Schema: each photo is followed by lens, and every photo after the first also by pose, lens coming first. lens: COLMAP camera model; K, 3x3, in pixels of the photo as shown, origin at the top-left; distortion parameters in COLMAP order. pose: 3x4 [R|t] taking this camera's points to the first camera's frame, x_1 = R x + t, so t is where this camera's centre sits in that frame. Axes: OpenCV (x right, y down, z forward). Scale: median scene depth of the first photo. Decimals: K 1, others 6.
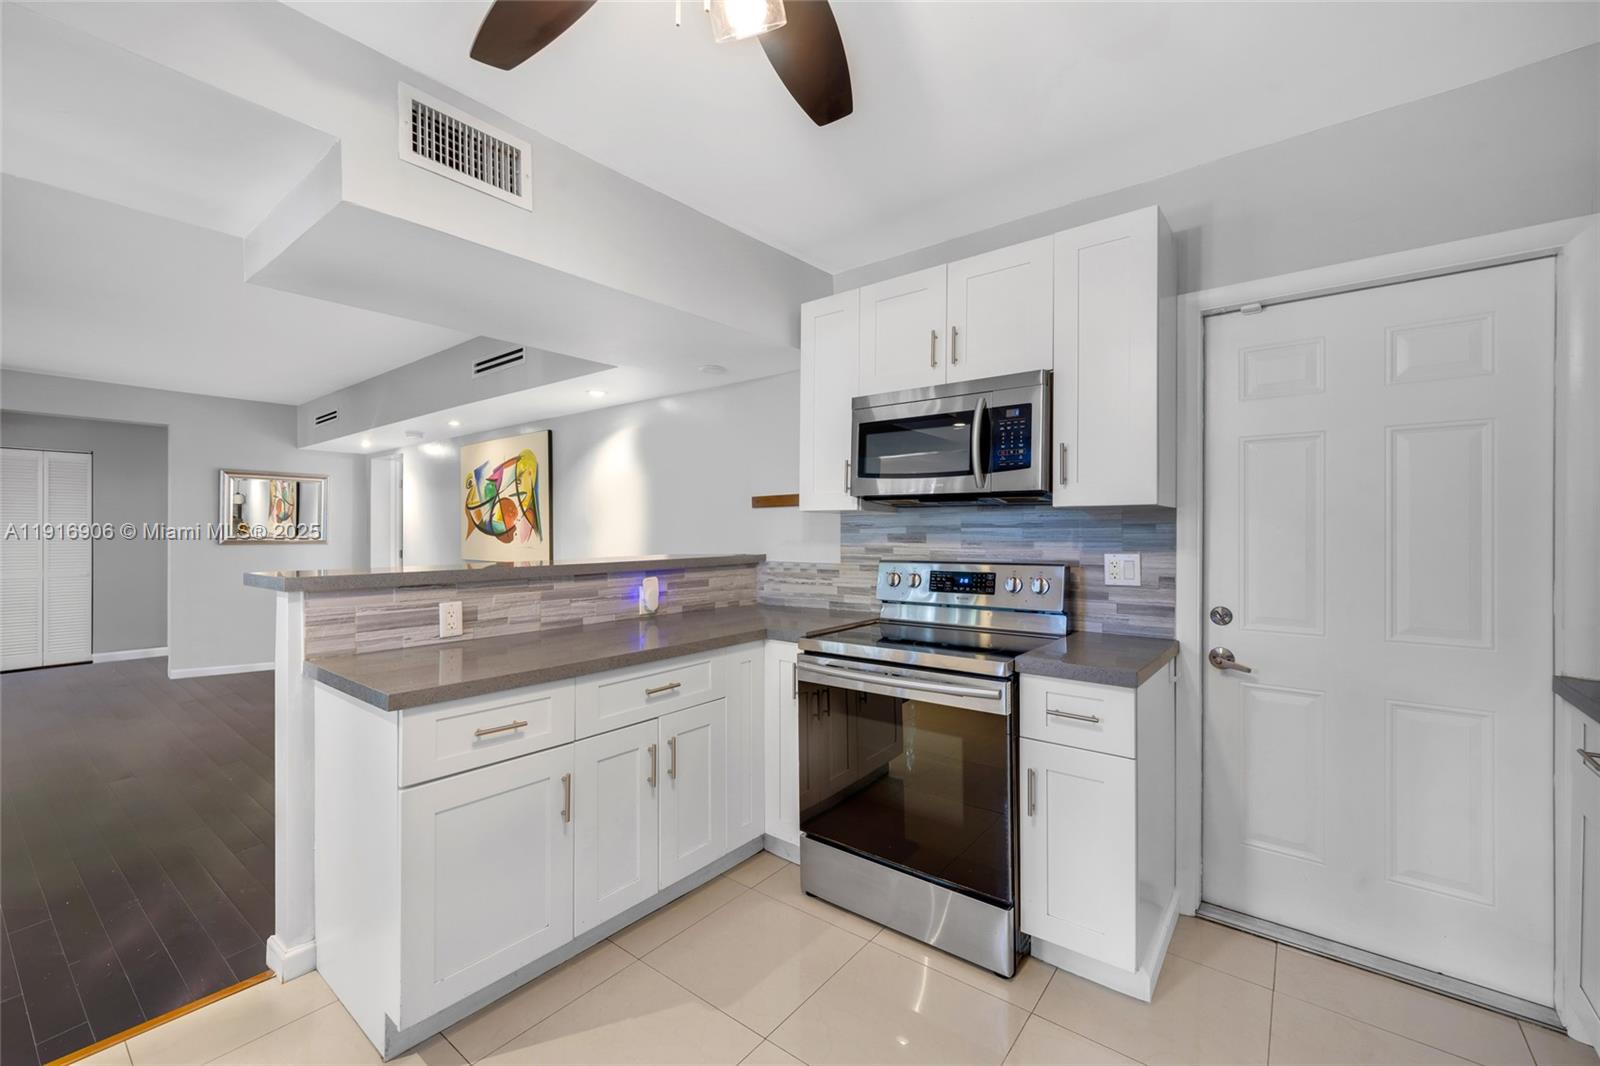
lens RADIAL K [[633.1, 0, 800.0], [0, 633.1, 533.0], [0, 0, 1]] dist [-0.004835, -0.000169]
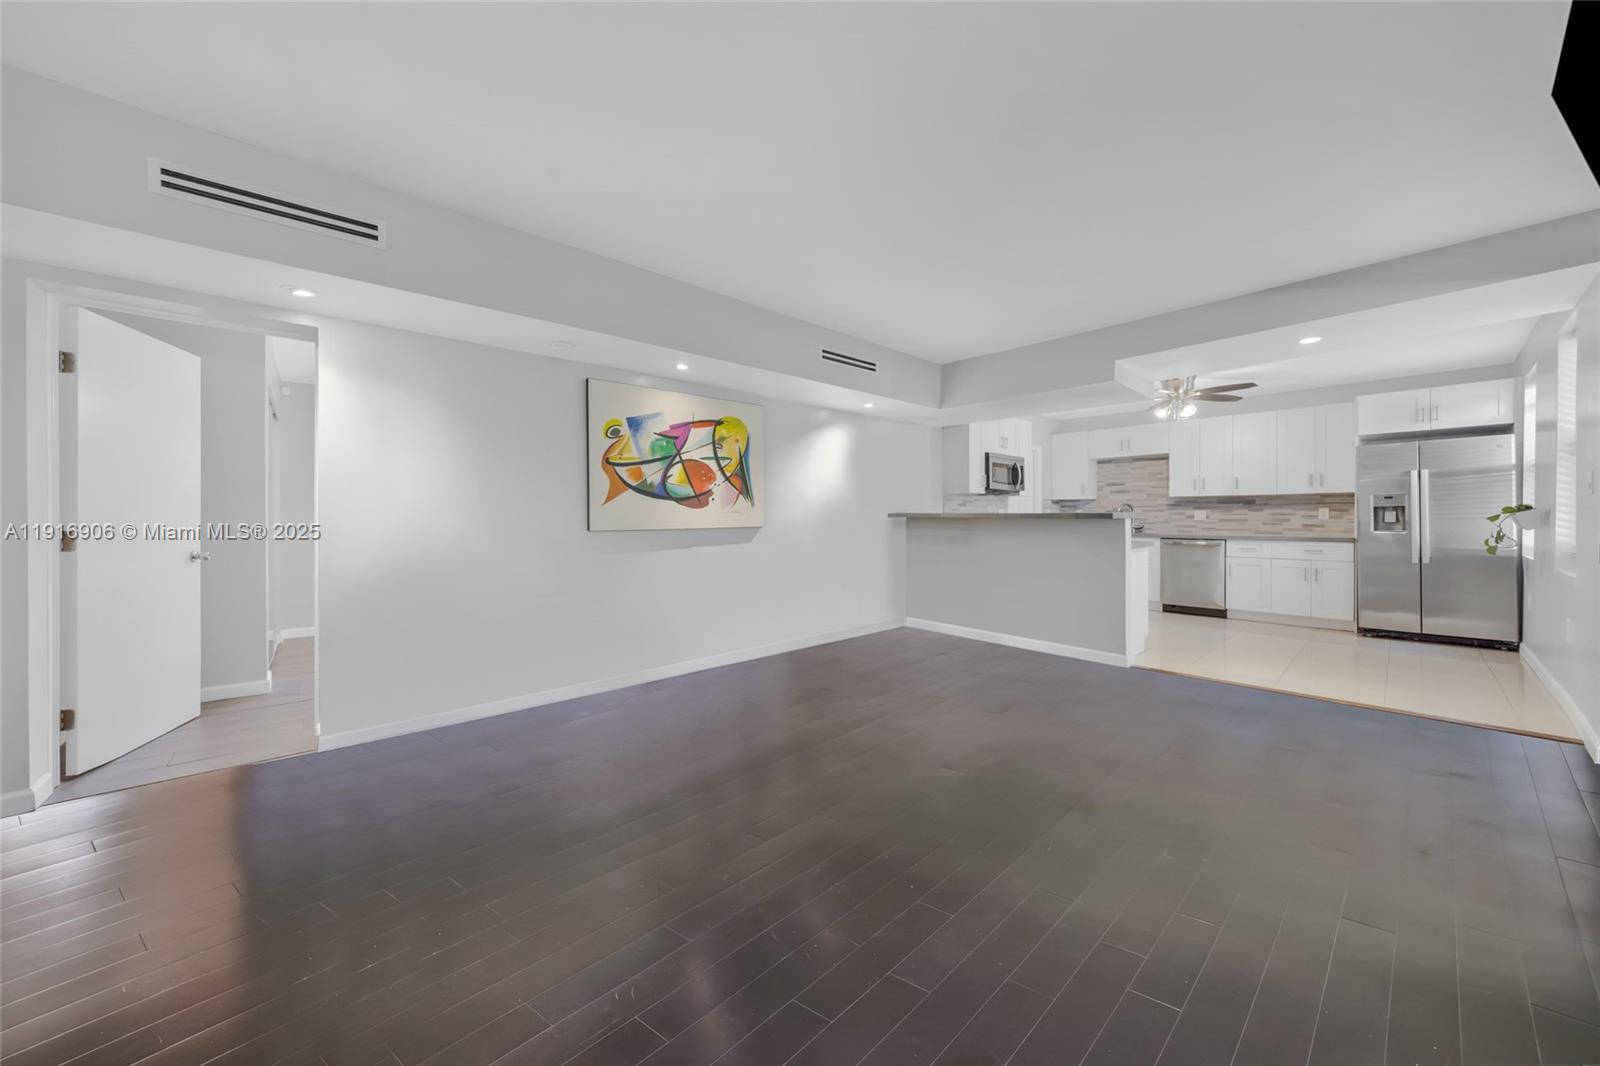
lens RADIAL K [[535.9, 0, 798.1], [0, 535.9, 516.4], [0, 0, 1]] dist [0.001128, 0.000121]
pose [[0.189368, -0.004715, 0.981895, -2.508906], [0.004446, 0.999982, 0.003945, 0.052666], [-0.981896, 0.003618, 0.189386, 1.453460]]
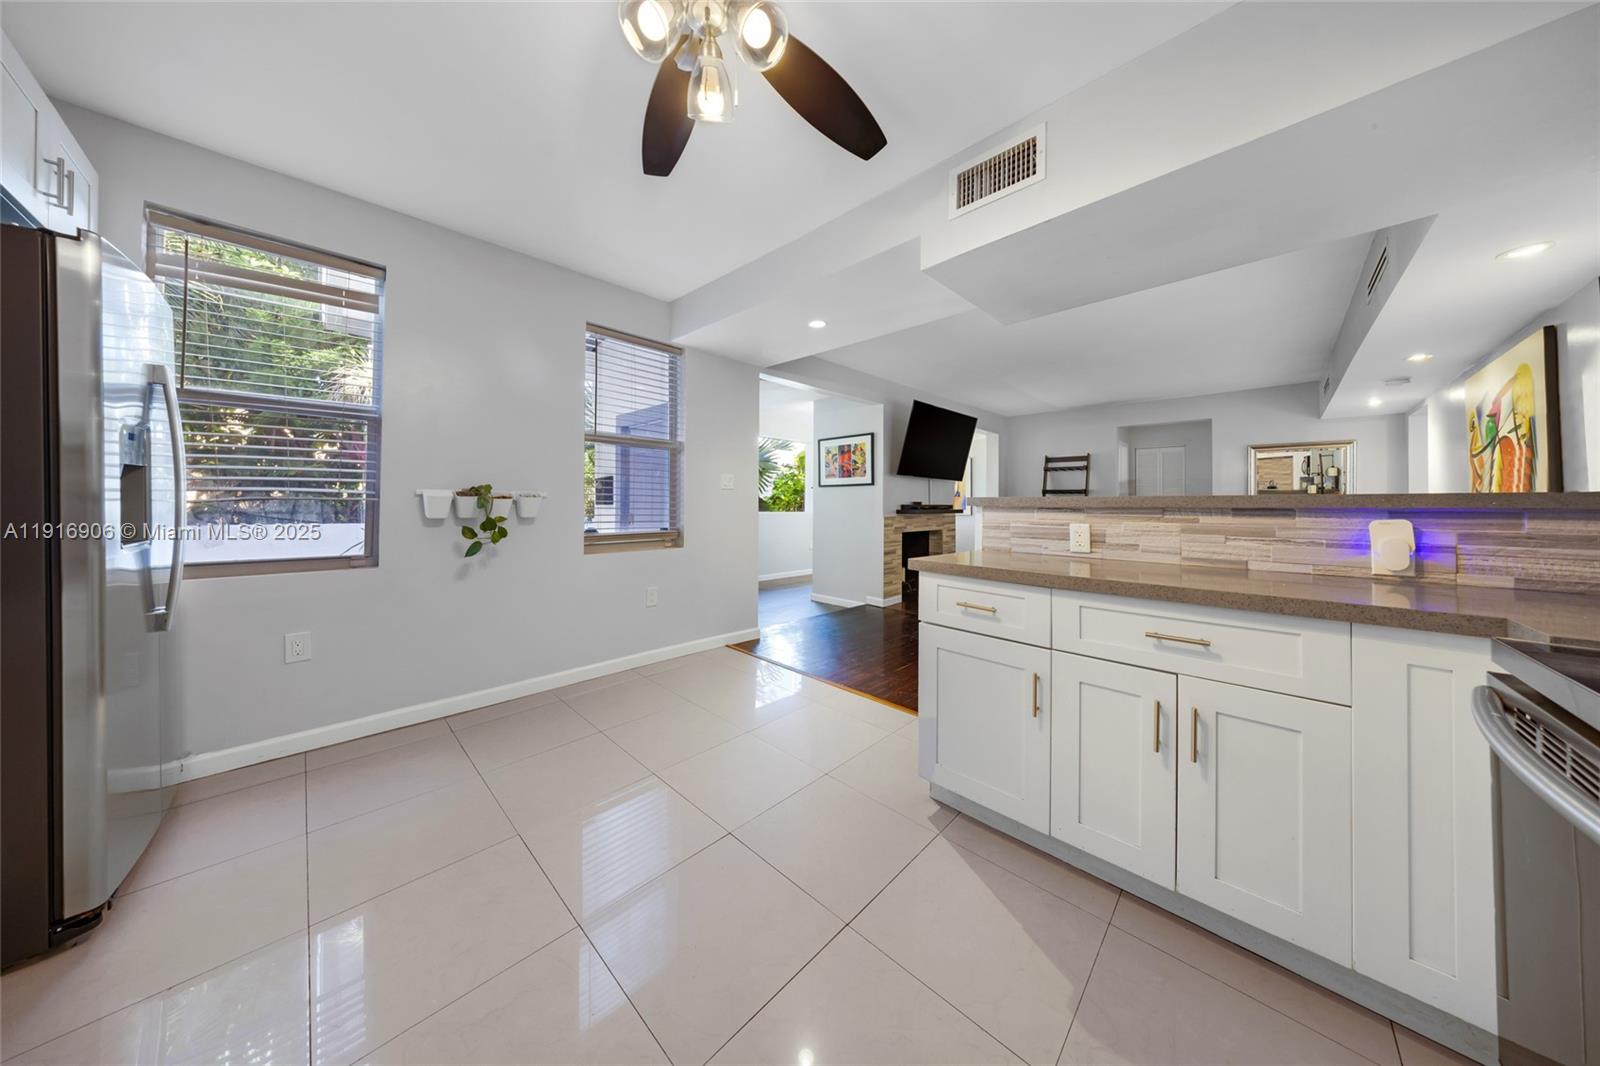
lens RADIAL K [[487.6, 0, 812.8], [0, 487.6, 505.3], [0, 0, 1]] dist [-0.000238, -0.000003]
pose [[-0.097559, -0.001933, -0.995228, 0.377503], [-0.010022, 0.999949, -0.000959, 0.070962], [0.995179, 0.009881, -0.097573, 0.517336]]
